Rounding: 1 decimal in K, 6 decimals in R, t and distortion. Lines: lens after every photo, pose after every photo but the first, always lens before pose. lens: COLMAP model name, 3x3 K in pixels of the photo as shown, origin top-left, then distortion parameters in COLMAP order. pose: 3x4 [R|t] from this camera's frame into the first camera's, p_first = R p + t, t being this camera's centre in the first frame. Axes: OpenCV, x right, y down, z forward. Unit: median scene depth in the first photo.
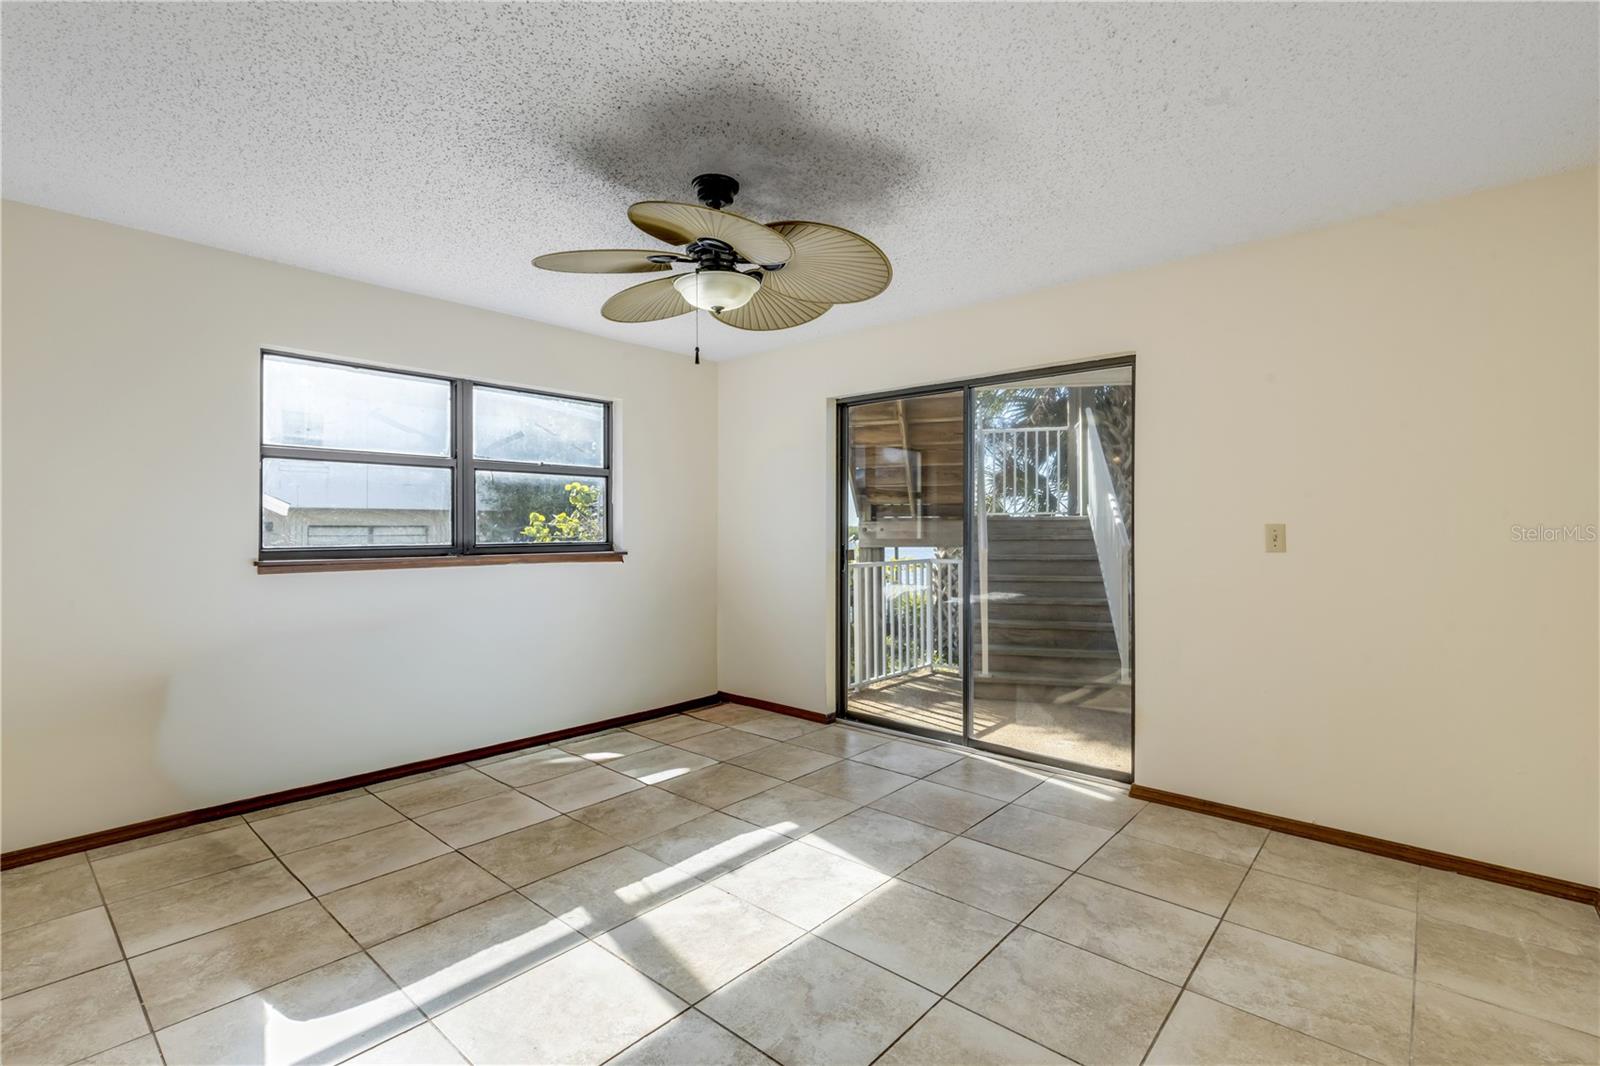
lens RADIAL K [[729.1, 0, 801.9], [0, 729.1, 523.0], [0, 0, 1]] dist [0.003329, 0.000055]
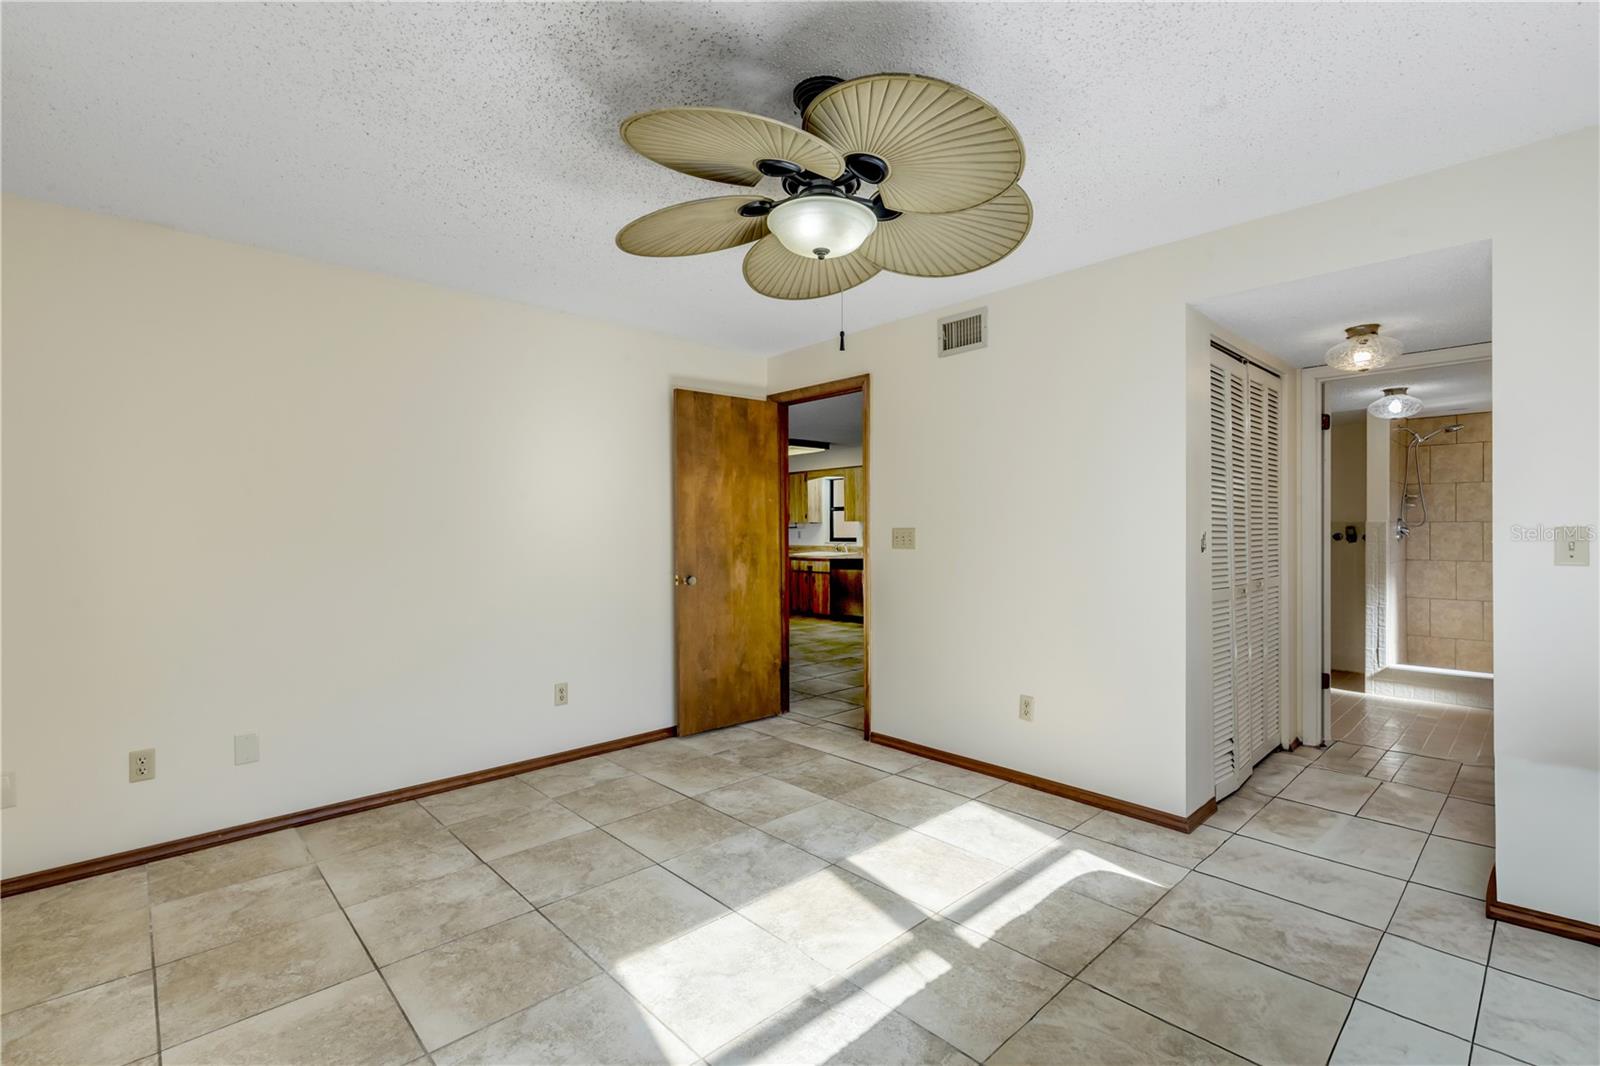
lens RADIAL K [[723.5, 0, 798.3], [0, 723.5, 537.2], [0, 0, 1]] dist [0.004217, -0.000072]
pose [[-0.994915, 0.006018, 0.100540, -0.130204], [0.006439, 0.999972, 0.003857, 0.007187], [-0.100514, 0.004485, -0.994926, 1.387997]]
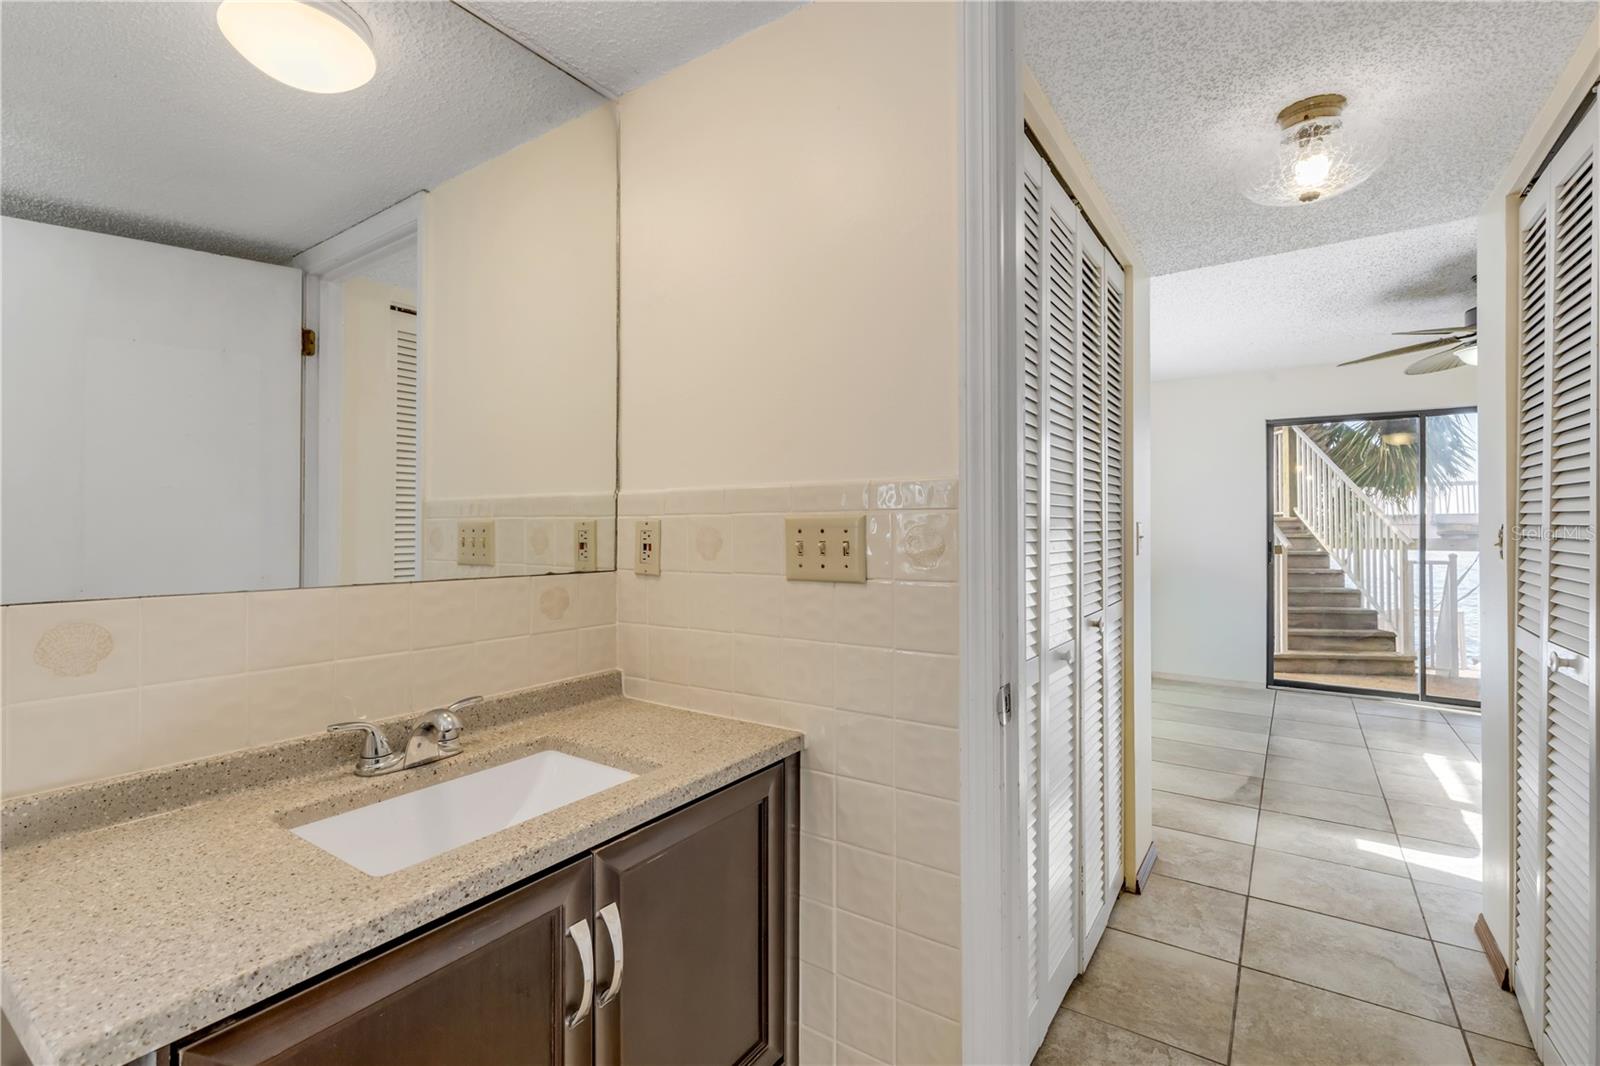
lens RADIAL K [[729.7, 0, 794.5], [0, 729.7, 525.6], [0, 0, 1]] dist [0.001143, 0.000021]
pose [[0.992940, 0.001991, 0.118598, -1.218283], [-0.002500, 0.999988, 0.004138, 0.001757], [-0.118588, -0.004405, 0.992934, -0.134143]]
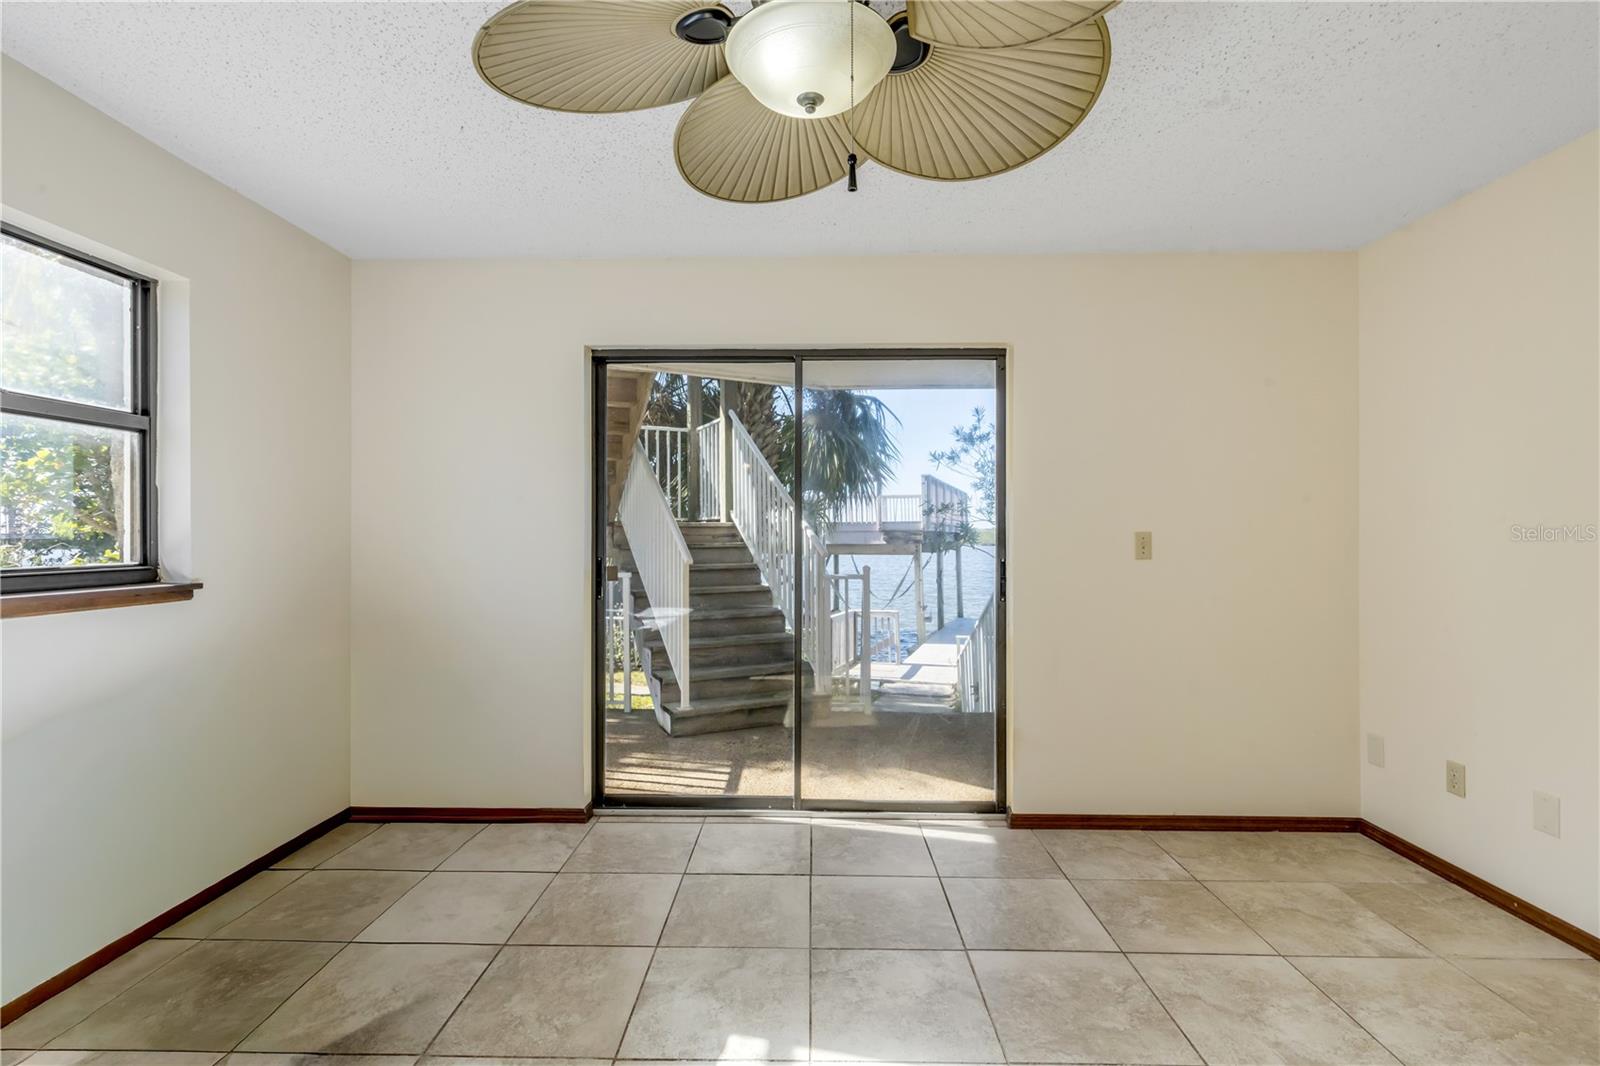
lens RADIAL K [[722.4, 0, 800.0], [0, 722.4, 533.0], [0, 0, 1]] dist [0.001998, 0.000013]
pose [[0.763545, 0.001667, 0.645752, -0.348053], [-0.004834, 0.999983, 0.003134, 0.001778], [-0.645736, -0.005515, 0.763541, 0.490466]]
